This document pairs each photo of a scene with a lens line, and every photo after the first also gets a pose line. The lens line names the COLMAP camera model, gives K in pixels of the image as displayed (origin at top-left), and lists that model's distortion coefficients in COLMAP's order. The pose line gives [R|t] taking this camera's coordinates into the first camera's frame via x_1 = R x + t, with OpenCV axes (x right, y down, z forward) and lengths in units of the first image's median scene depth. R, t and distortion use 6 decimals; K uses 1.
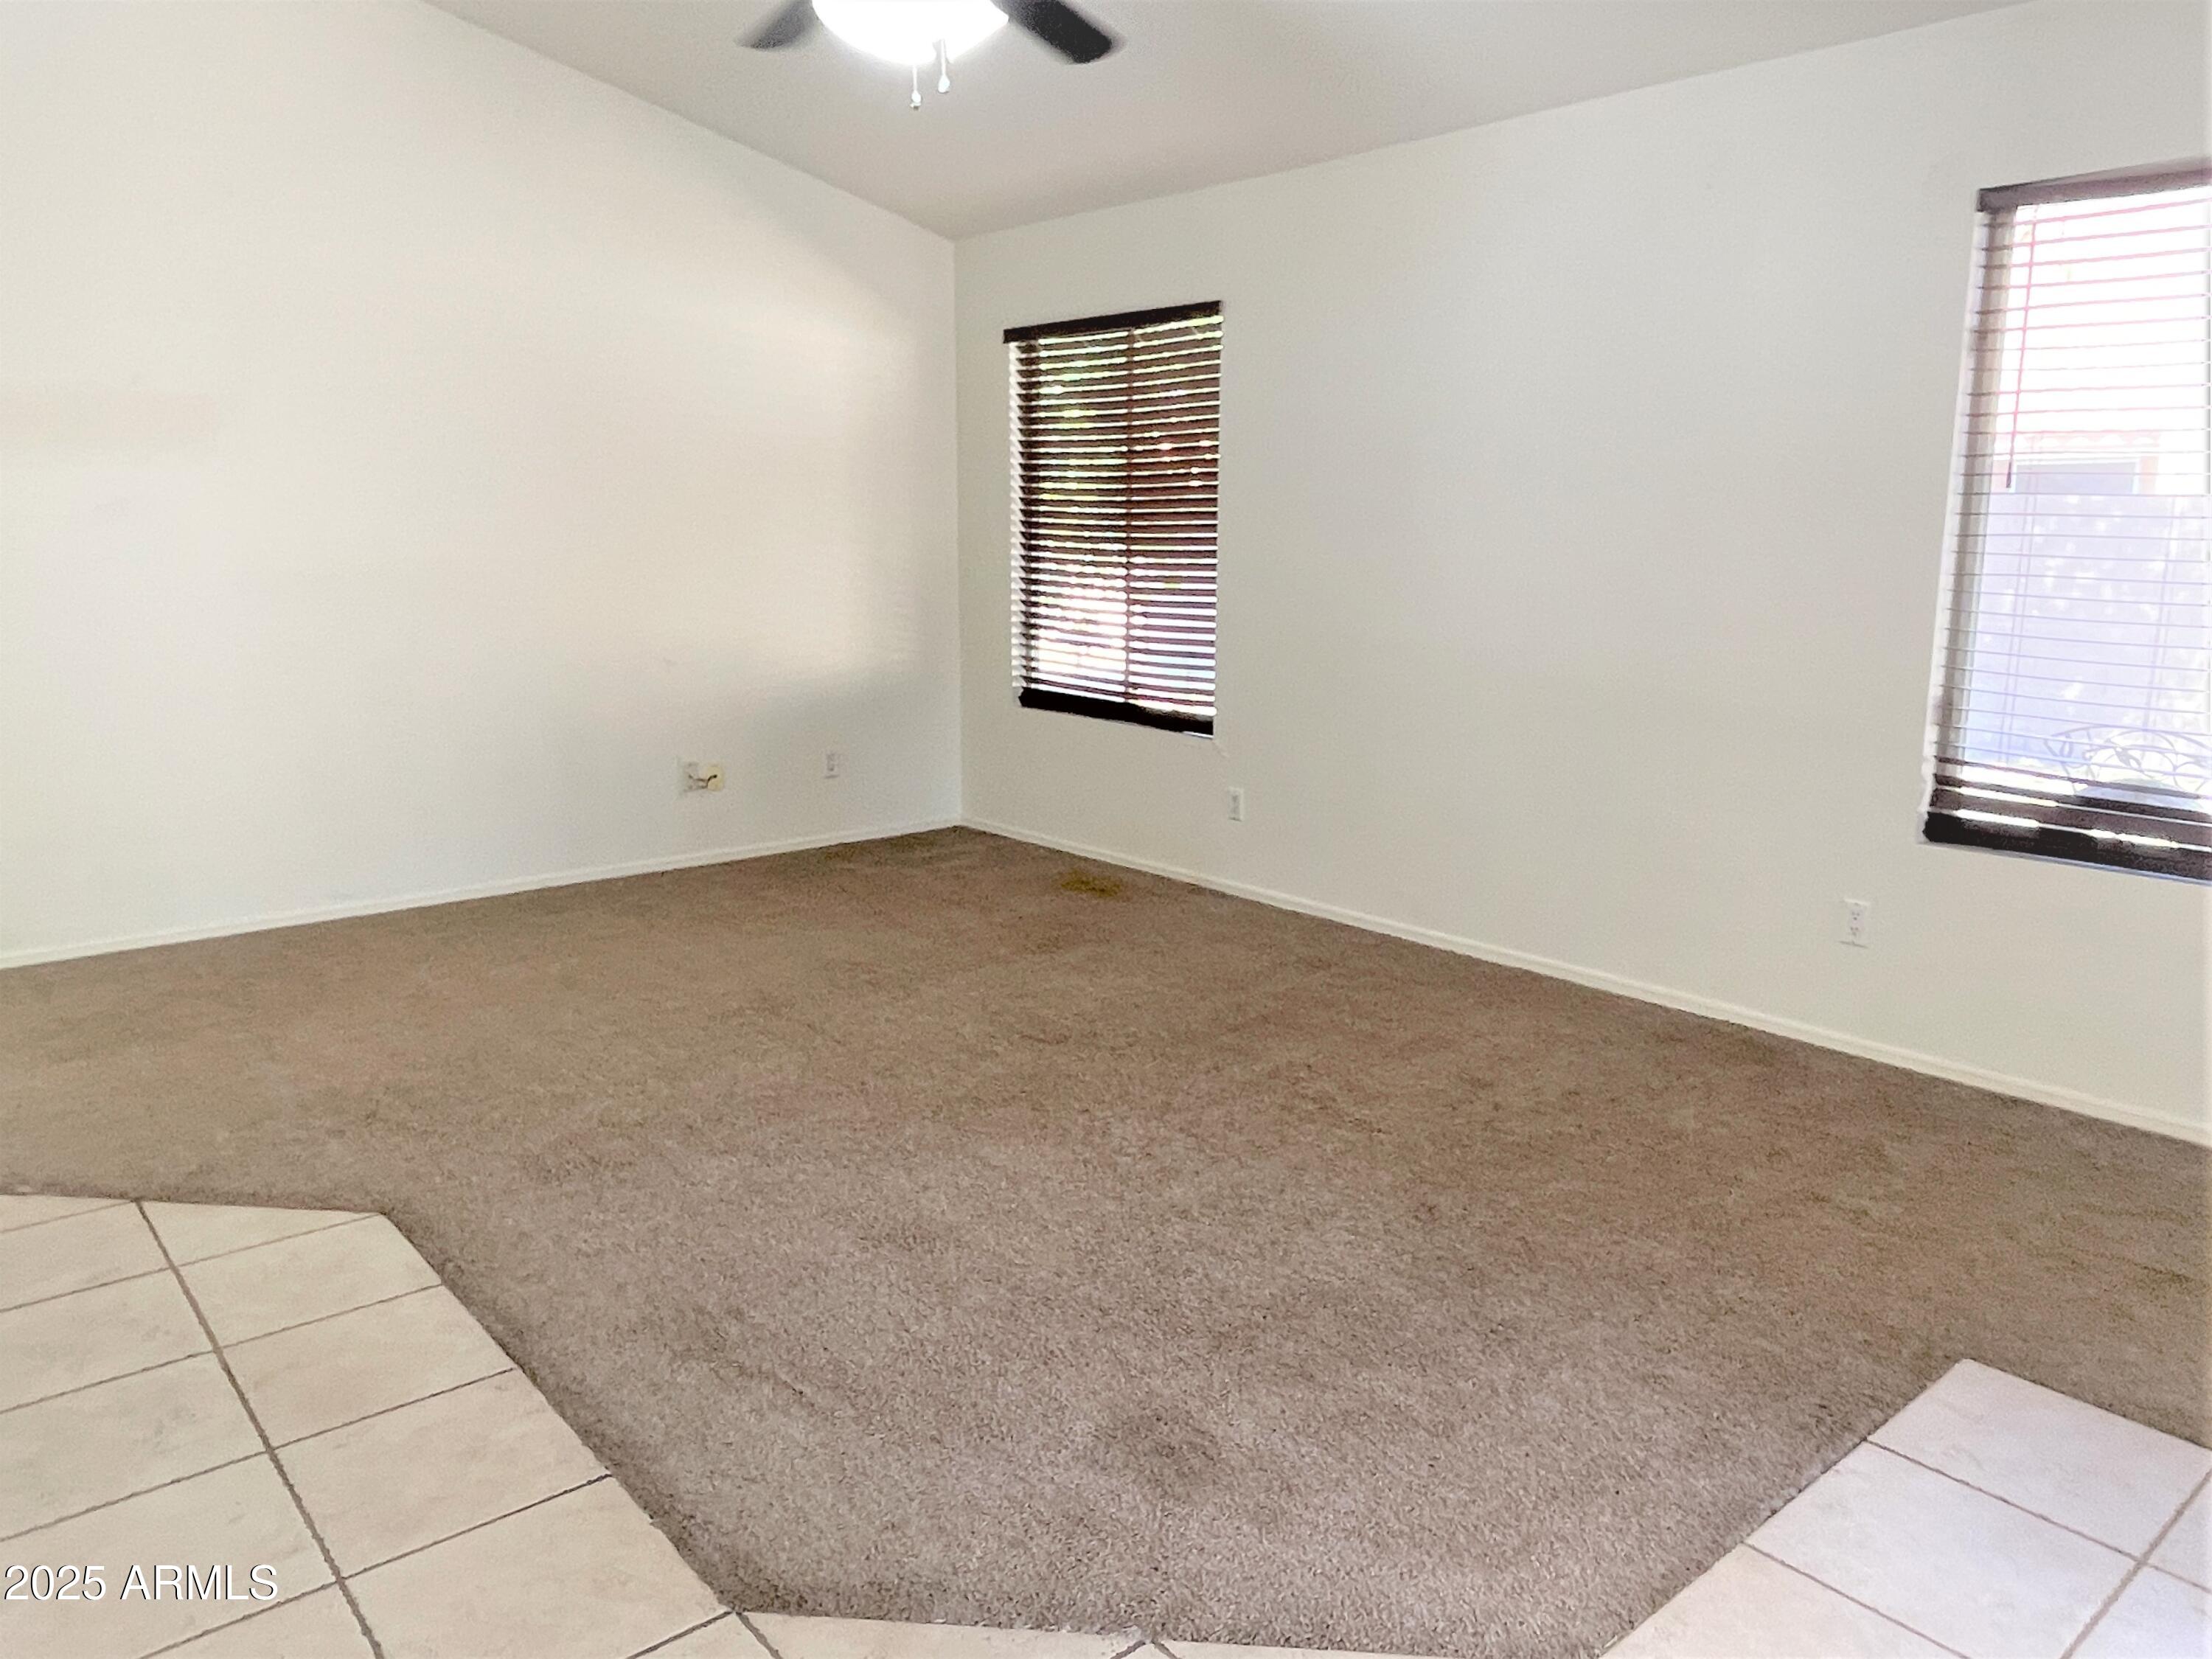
lens RADIAL K [[1503.8, 0, 1109.2], [0, 1503.8, 816.7], [0, 0, 1]] dist [0.018006, -0.036406]
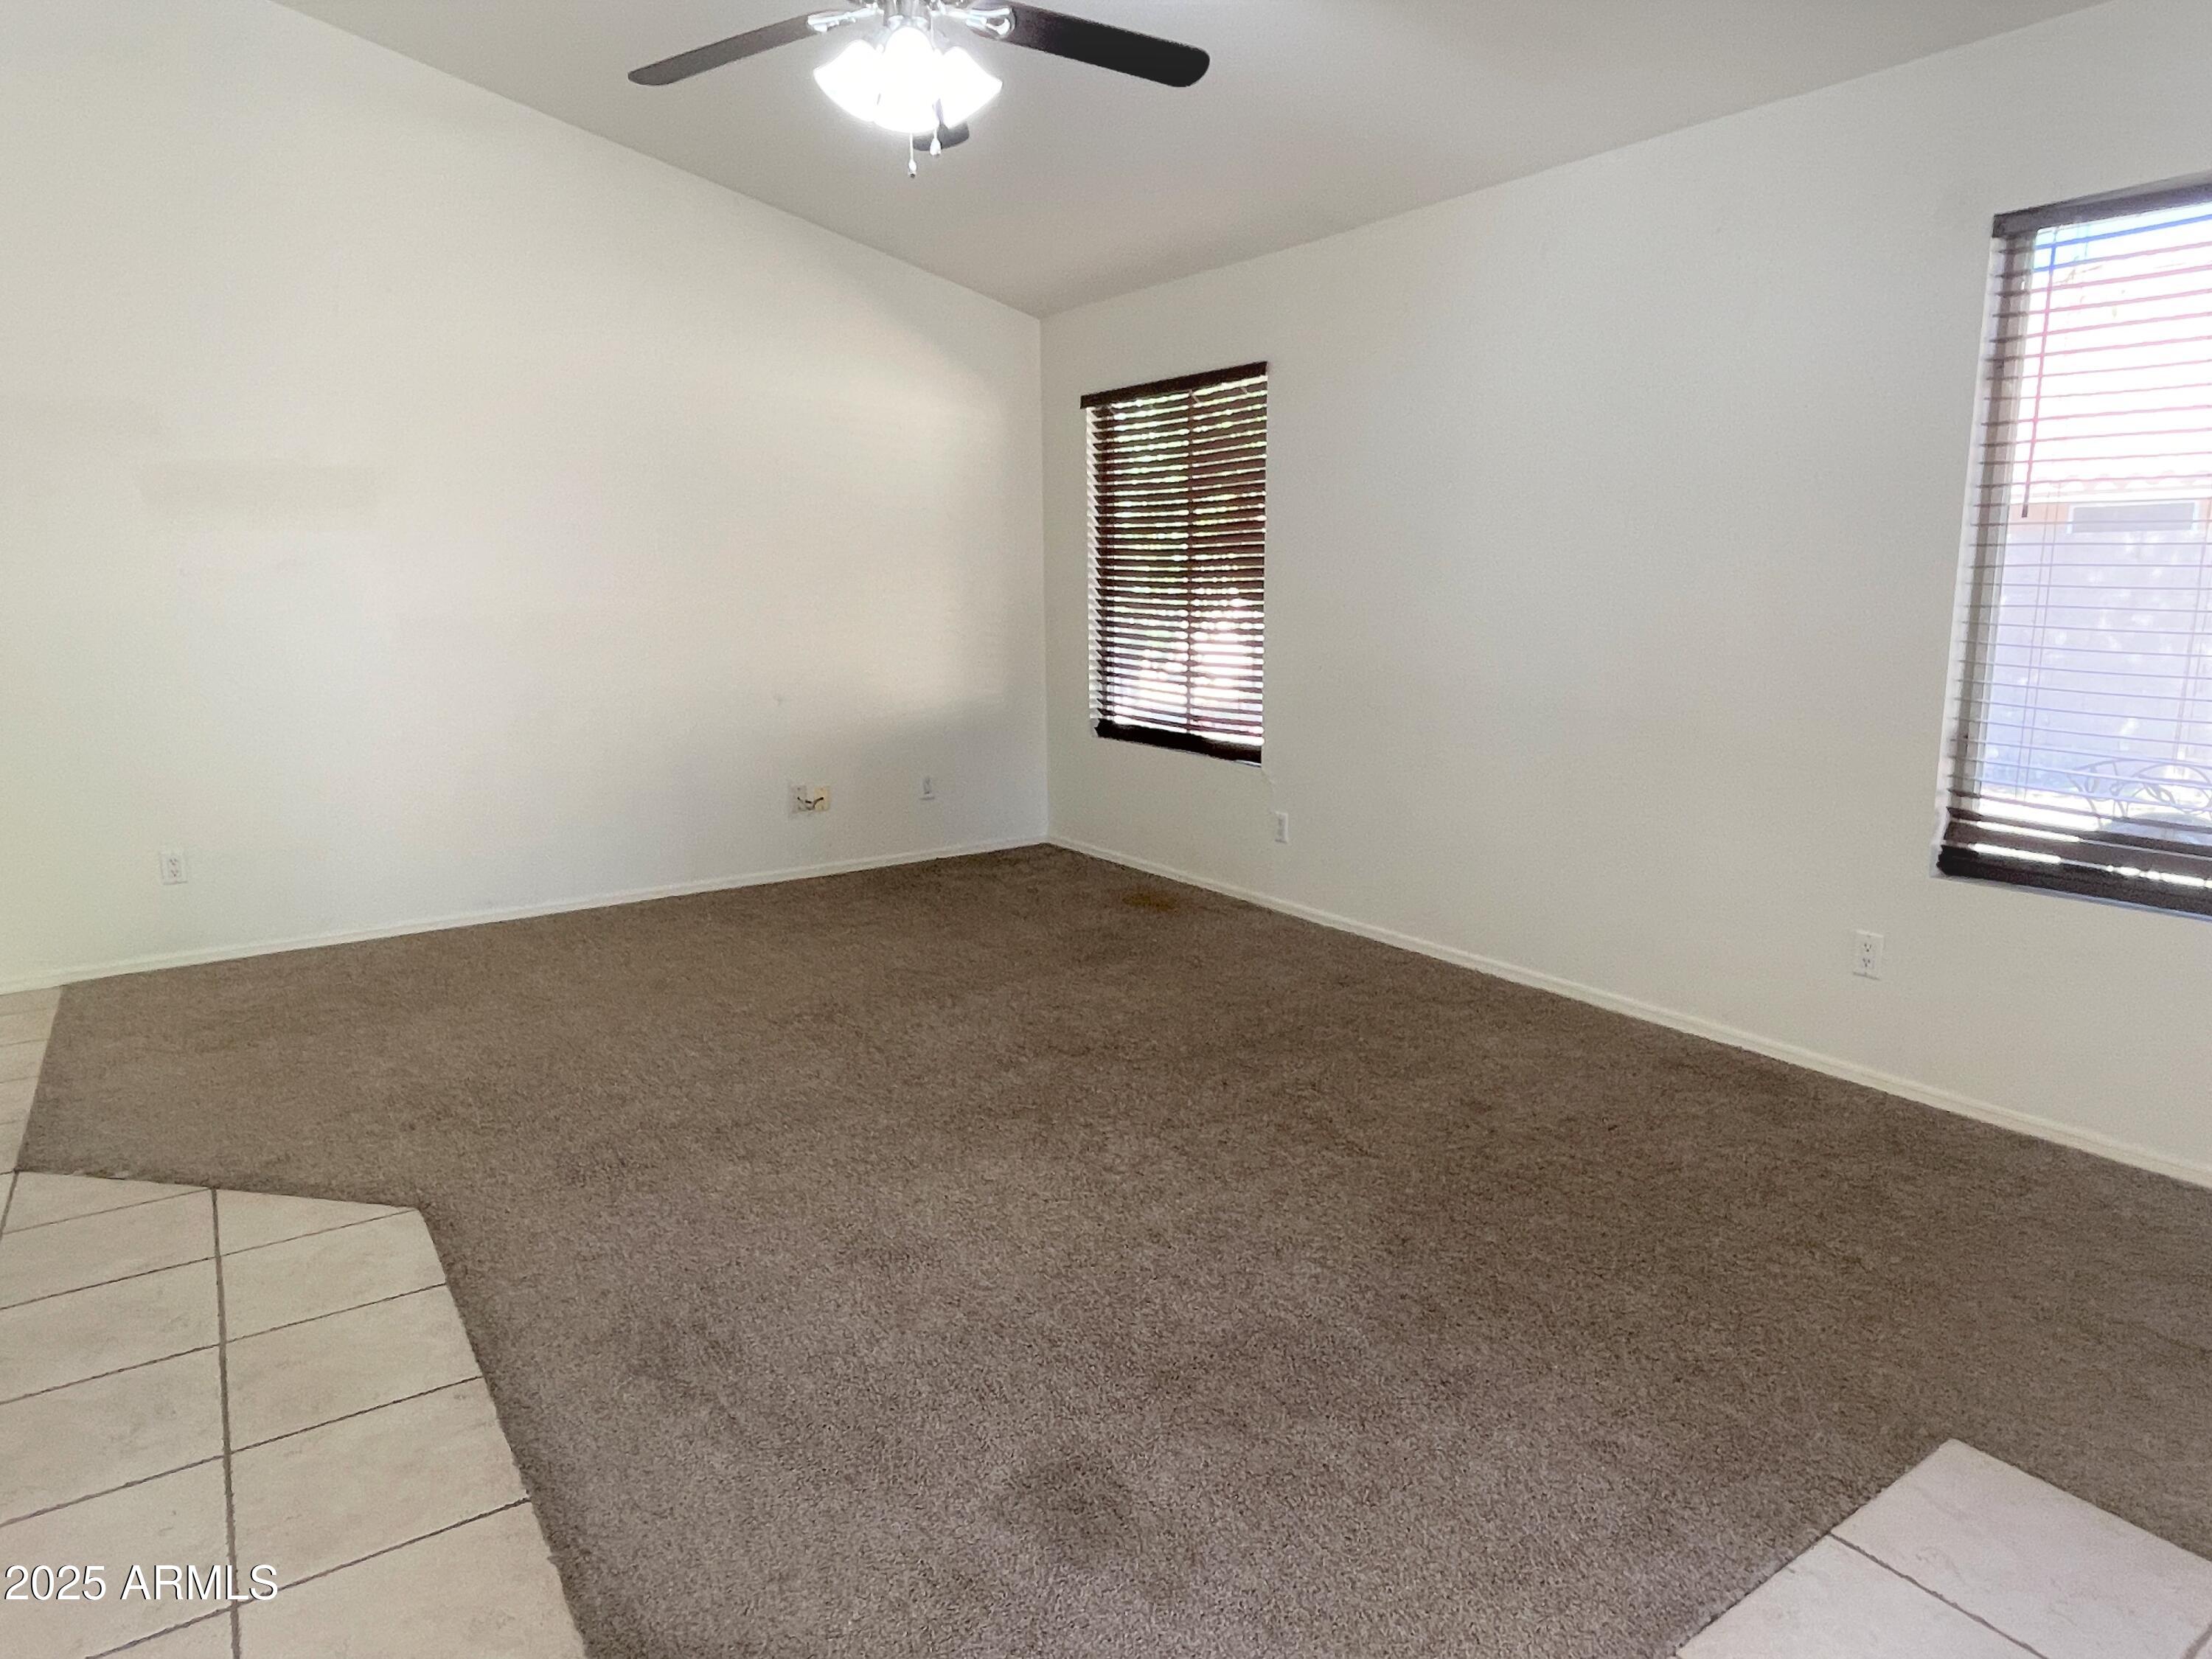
lens RADIAL K [[1302.2, 0, 1105.8], [0, 1302.2, 819.3], [0, 0, 1]] dist [-0.002804, -0.002146]
pose [[0.994910, 0.005762, -0.100604, 0.086492], [-0.006437, 0.999959, -0.006377, -0.012219], [0.100563, 0.006992, 0.994906, 0.097794]]
